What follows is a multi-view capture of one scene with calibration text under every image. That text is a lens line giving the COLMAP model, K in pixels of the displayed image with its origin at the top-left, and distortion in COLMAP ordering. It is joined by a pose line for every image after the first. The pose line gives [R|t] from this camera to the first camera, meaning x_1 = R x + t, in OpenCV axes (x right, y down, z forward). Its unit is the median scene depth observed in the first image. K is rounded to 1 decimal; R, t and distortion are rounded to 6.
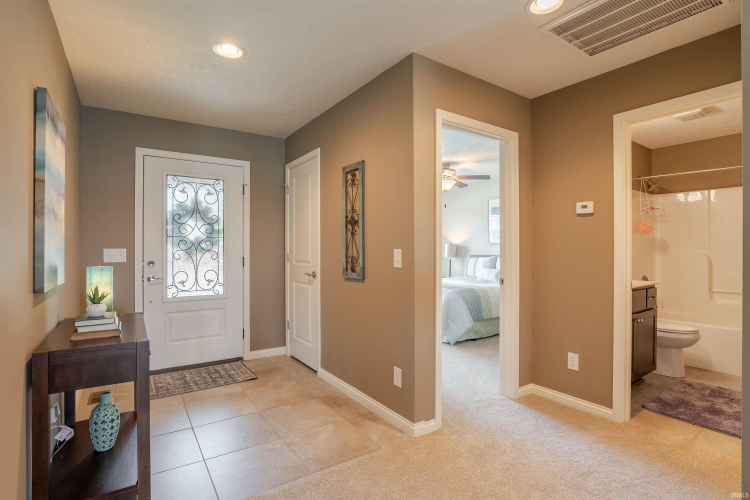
lens RADIAL K [[365.9, 0, 374.5], [0, 365.9, 250.9], [0, 0, 1]] dist [-0.030541, 0.000098]
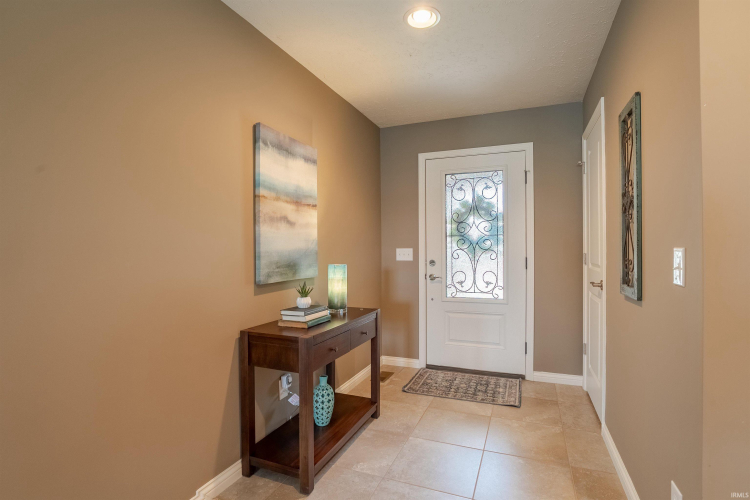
lens RADIAL K [[365.9, 0, 374.5], [0, 365.9, 250.9], [0, 0, 1]] dist [-0.030541, 0.000098]
pose [[0.556333, 0.001637, -0.830958, 0.159469], [0.002582, 0.999990, 0.003698, -0.002263], [0.830955, -0.004203, 0.556324, 0.264112]]
